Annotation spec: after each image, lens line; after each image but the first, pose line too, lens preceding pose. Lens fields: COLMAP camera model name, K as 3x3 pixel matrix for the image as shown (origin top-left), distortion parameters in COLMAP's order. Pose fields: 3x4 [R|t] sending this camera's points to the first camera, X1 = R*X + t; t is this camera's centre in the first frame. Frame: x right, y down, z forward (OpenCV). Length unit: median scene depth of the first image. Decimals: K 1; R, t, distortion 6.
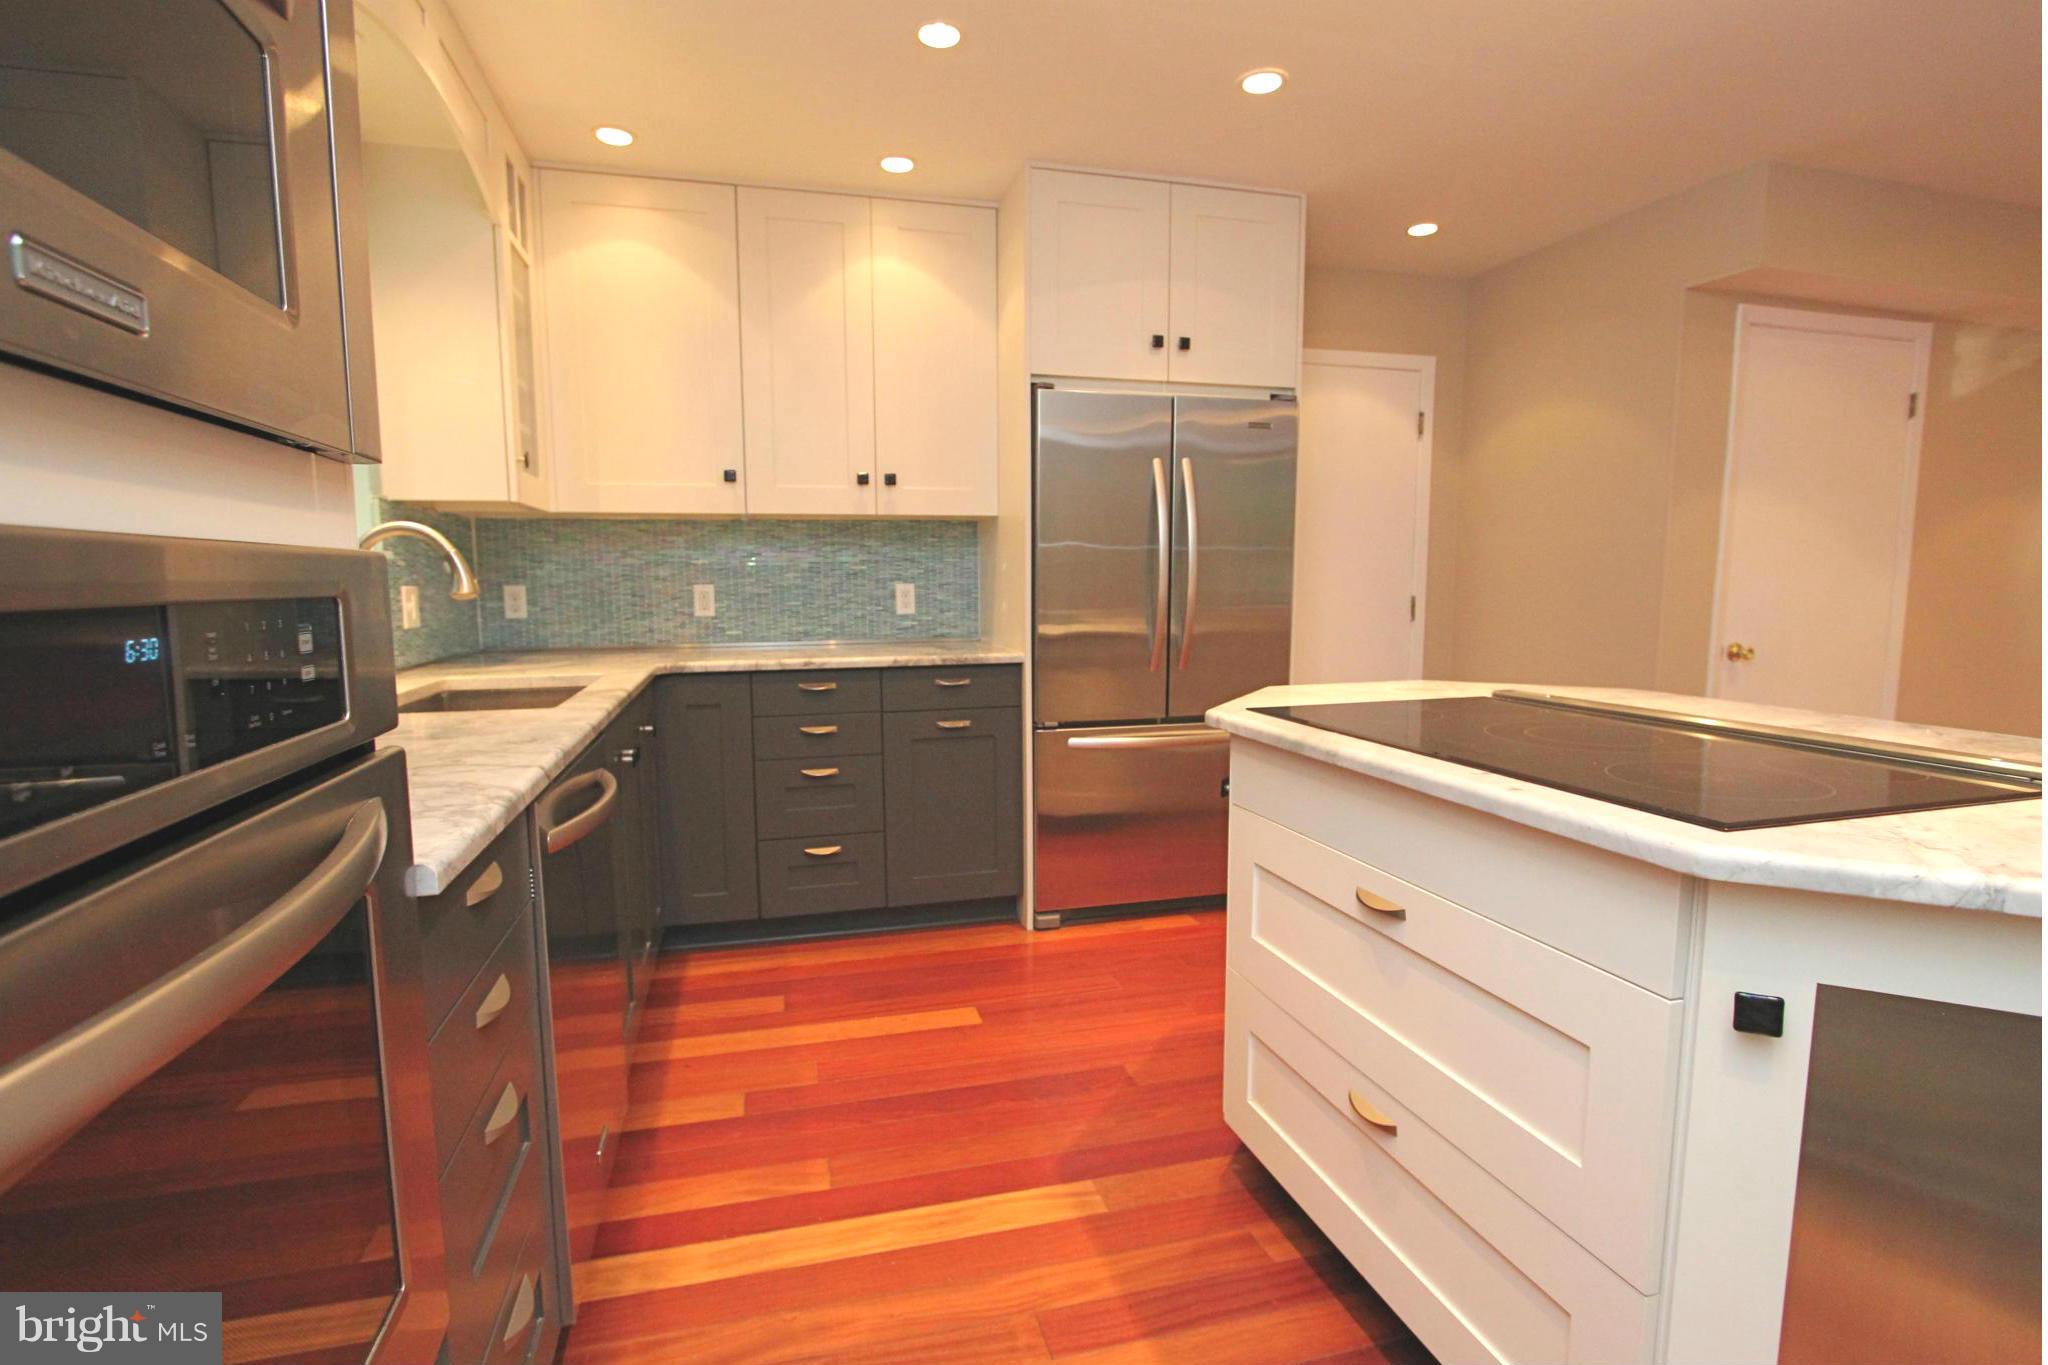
lens RADIAL K [[963.3, 0, 1018.6], [0, 963.3, 692.4], [0, 0, 1]] dist [-0.016179, 0.000505]
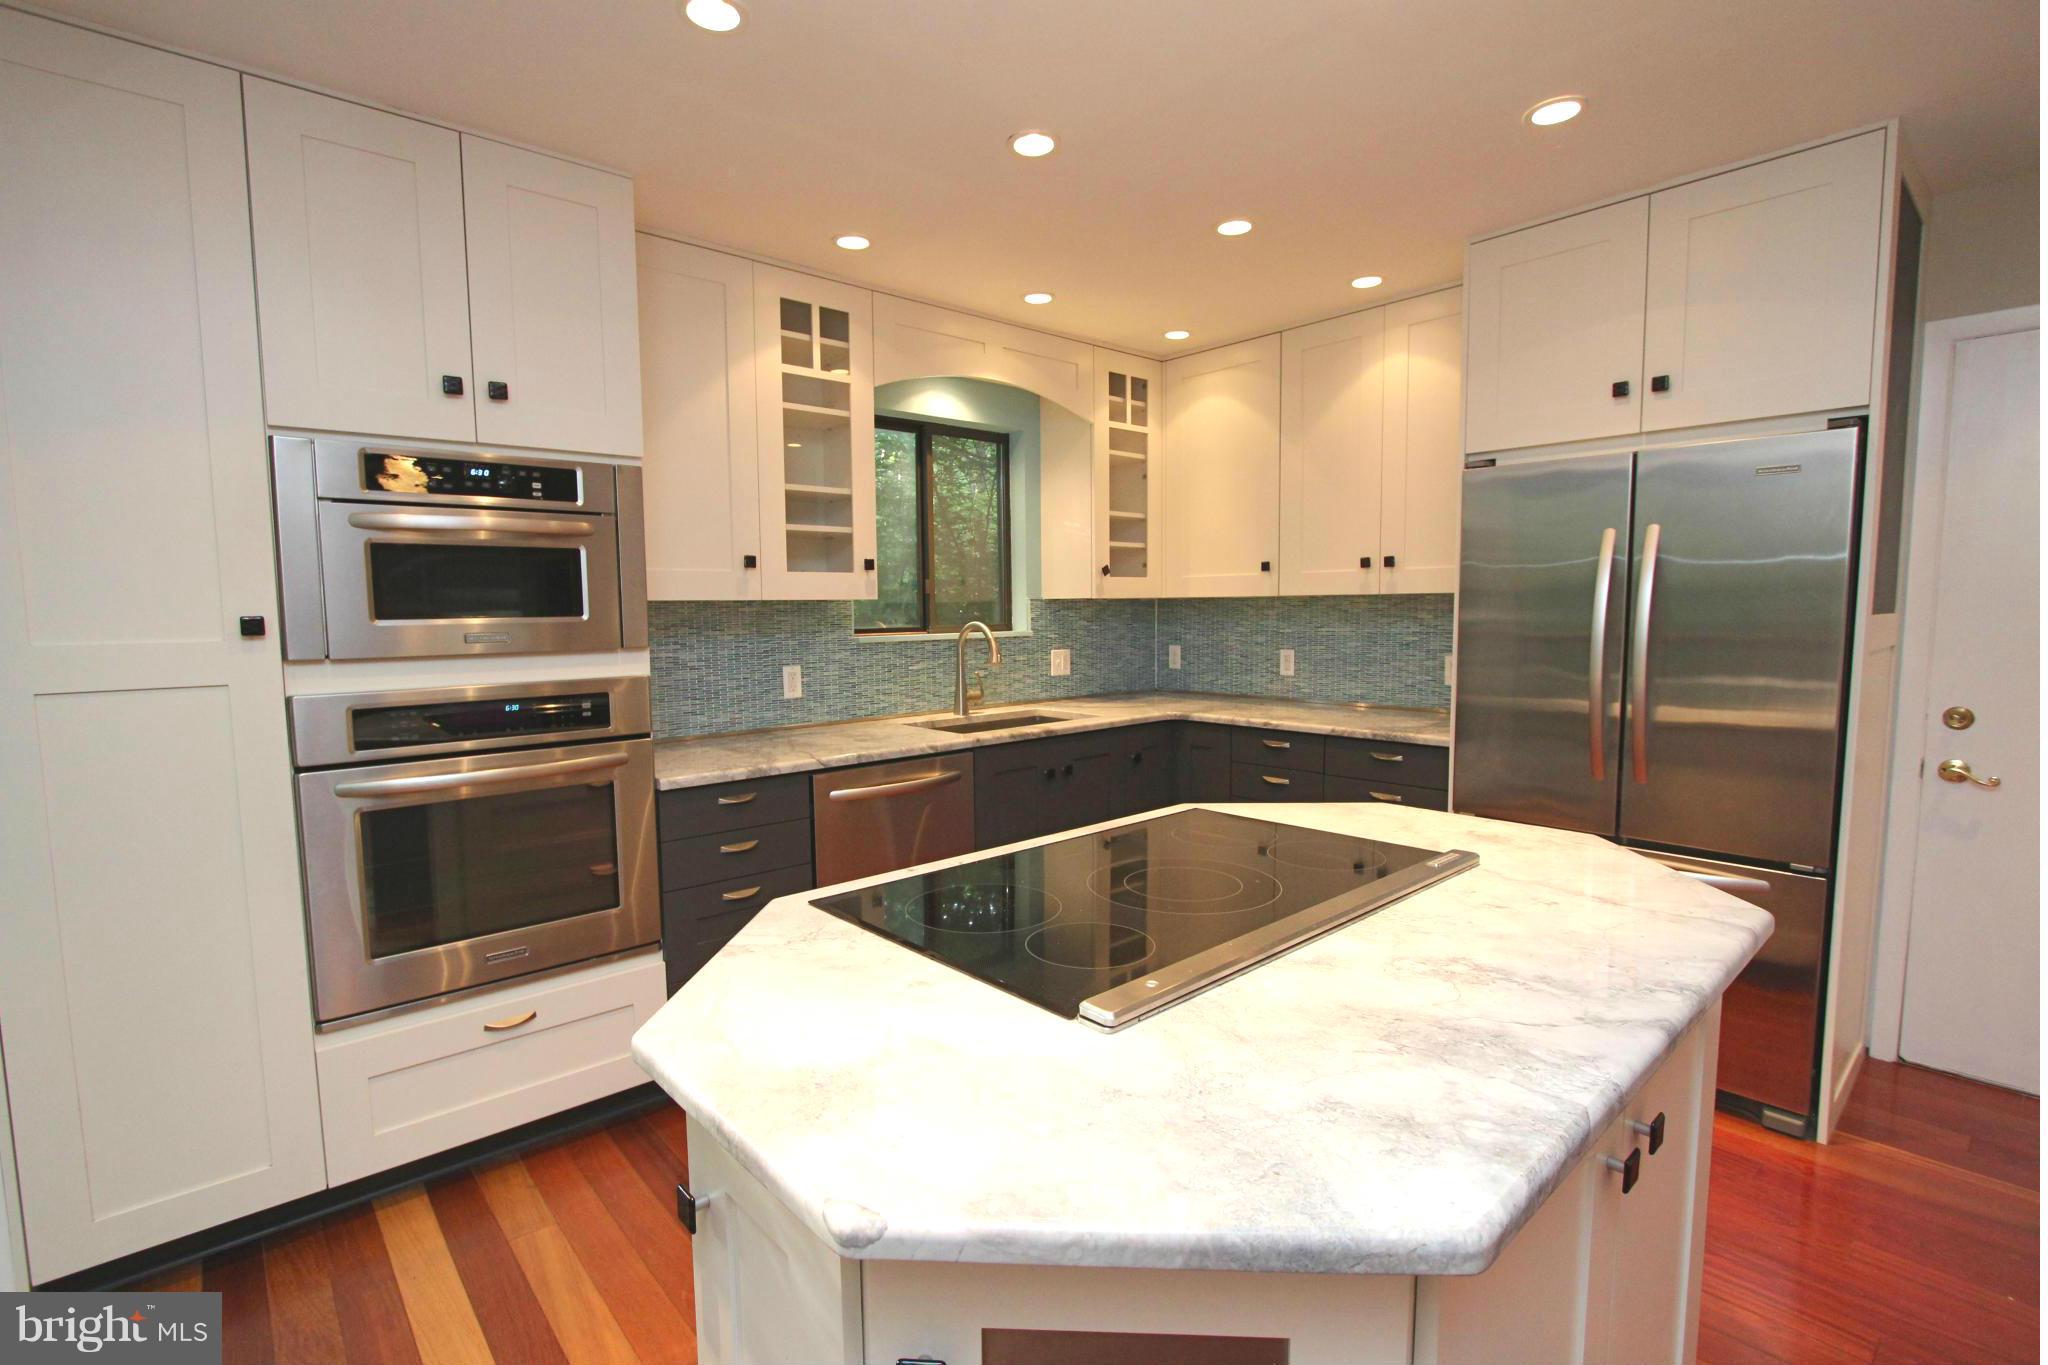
lens RADIAL K [[946.9, 0, 1016.8], [0, 946.9, 690.3], [0, 0, 1]] dist [-0.013163, -0.000071]
pose [[0.445957, 0.080460, -0.891430, 0.630118], [-0.096760, 0.994448, 0.041352, -0.082122], [0.889809, 0.067813, 0.451267, 0.167878]]
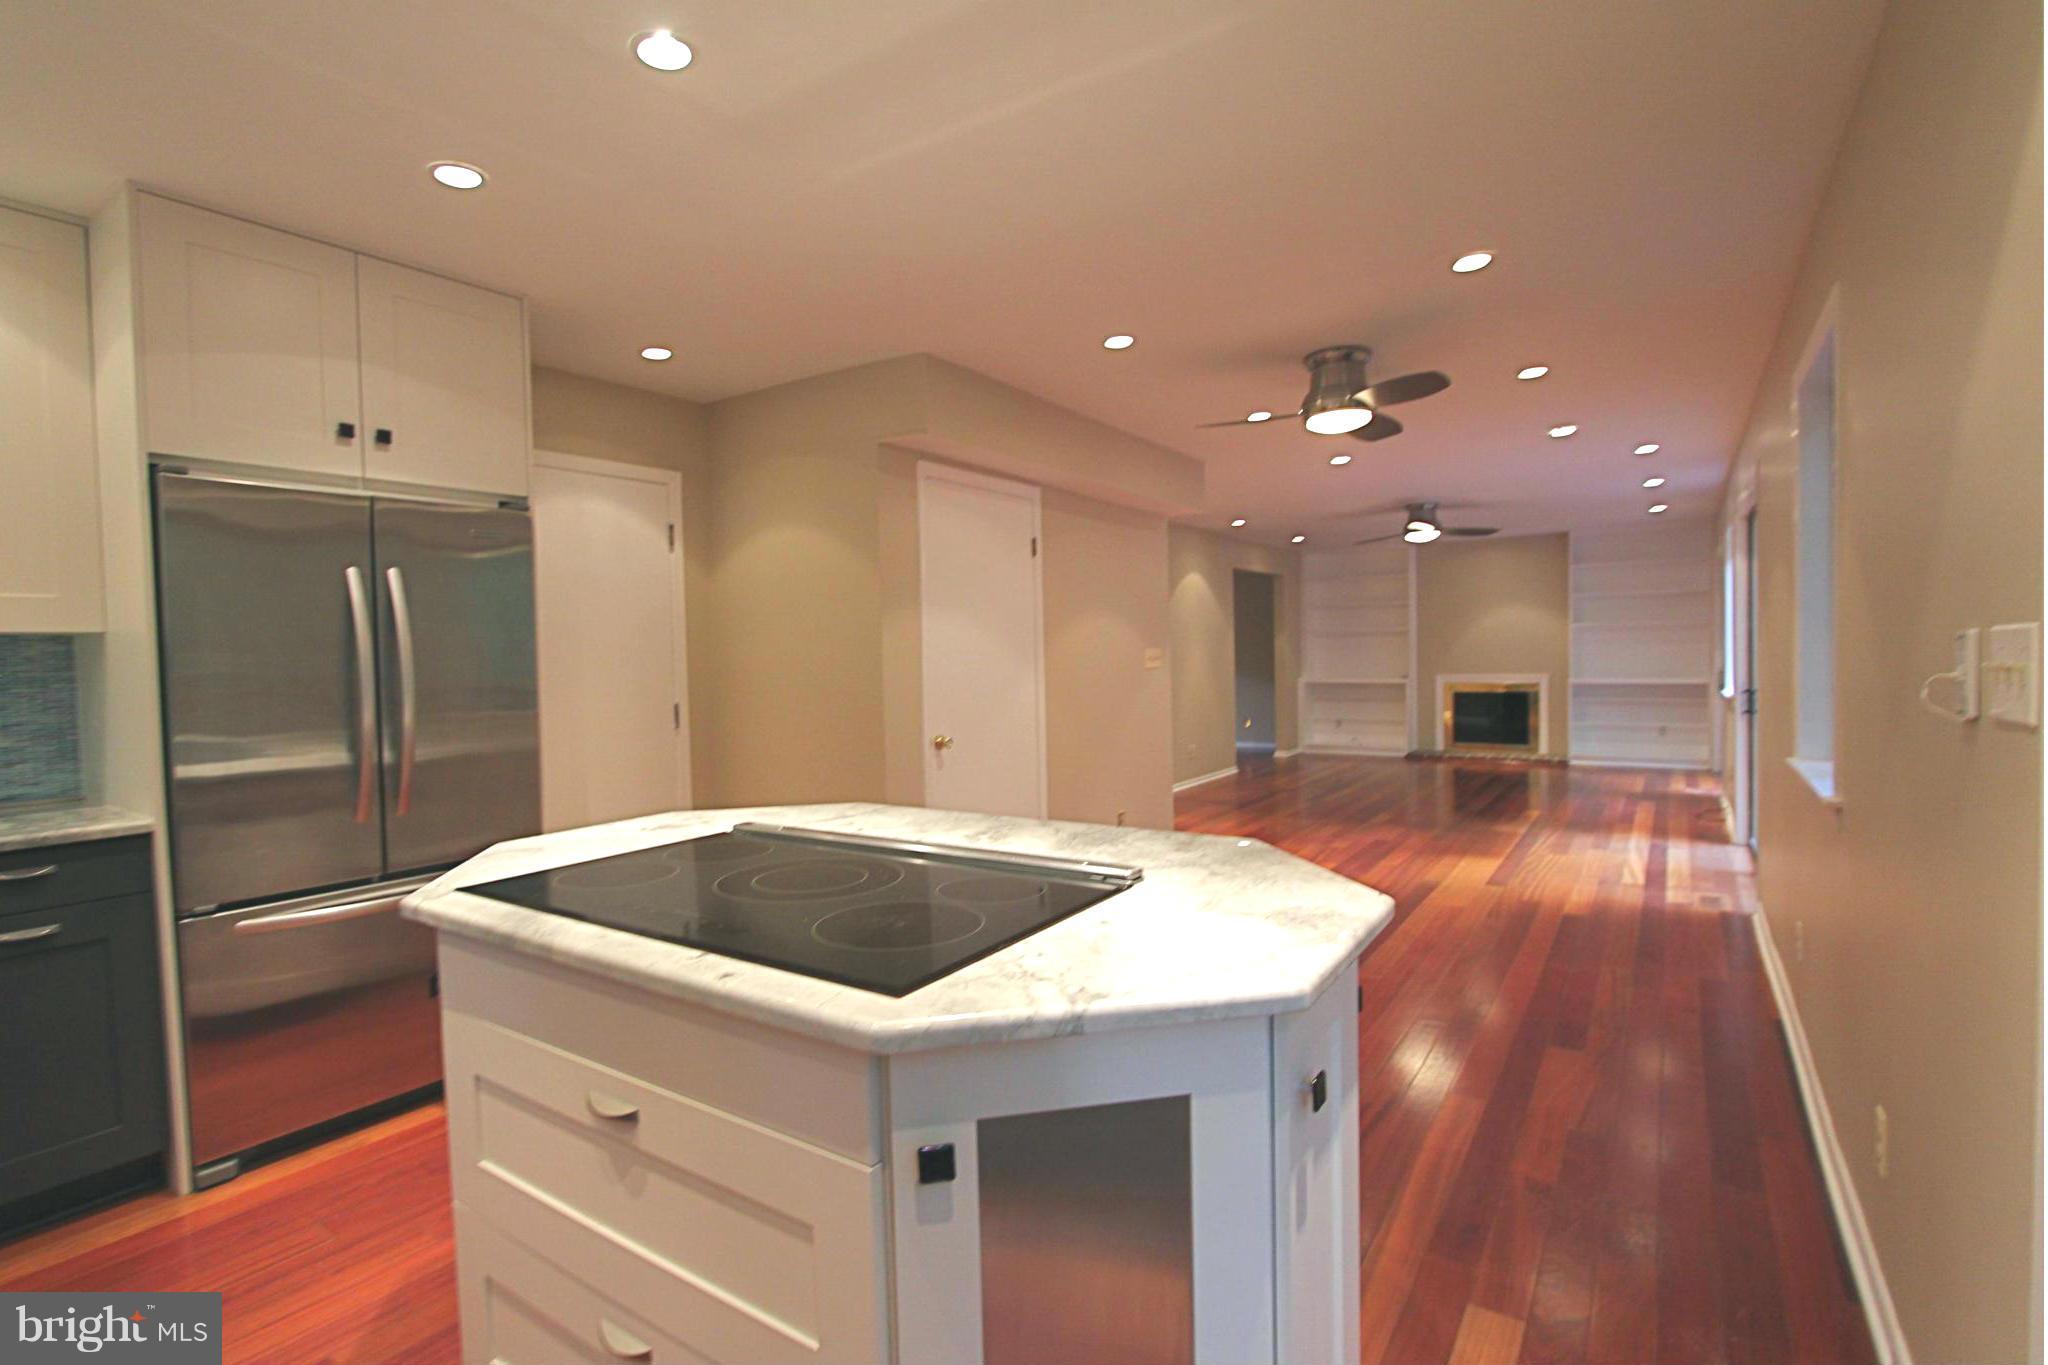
lens RADIAL K [[958.0, 0, 1014.8], [0, 958.0, 682.0], [0, 0, 1]] dist [-0.018181, -0.000690]
pose [[0.759719, -0.033855, 0.649369, 0.041097], [0.095553, 0.993615, -0.059989, -0.037877], [-0.643192, 0.107625, 0.758103, 0.014078]]
